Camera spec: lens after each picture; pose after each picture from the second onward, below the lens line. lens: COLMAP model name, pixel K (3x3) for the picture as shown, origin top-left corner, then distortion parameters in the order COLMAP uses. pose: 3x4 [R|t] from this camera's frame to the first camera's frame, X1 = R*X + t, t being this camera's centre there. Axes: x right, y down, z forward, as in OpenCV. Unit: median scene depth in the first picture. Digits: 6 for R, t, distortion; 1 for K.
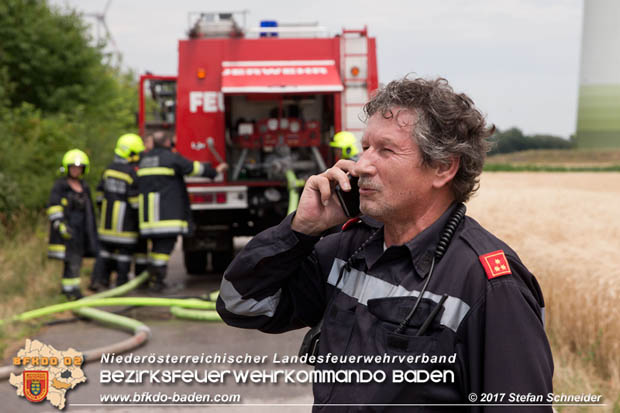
lens RADIAL K [[1332.1, 0, 312.6], [0, 1332.1, 204.0], [0, 0, 1]] dist [0.191837, 0.000000]
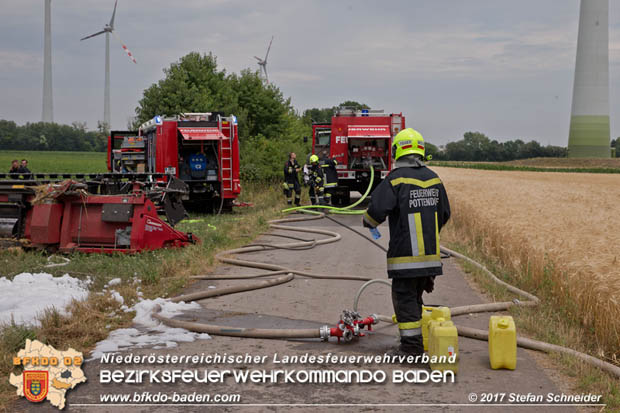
lens RADIAL K [[885.7, 0, 314.7], [0, 885.7, 200.3], [0, 0, 1]] dist [0.209262, 0.000000]
pose [[0.995464, 0.026824, -0.091282, 0.034362], [-0.025654, 0.999573, 0.013968, 0.023132], [0.091617, -0.011563, 0.995727, -0.800823]]
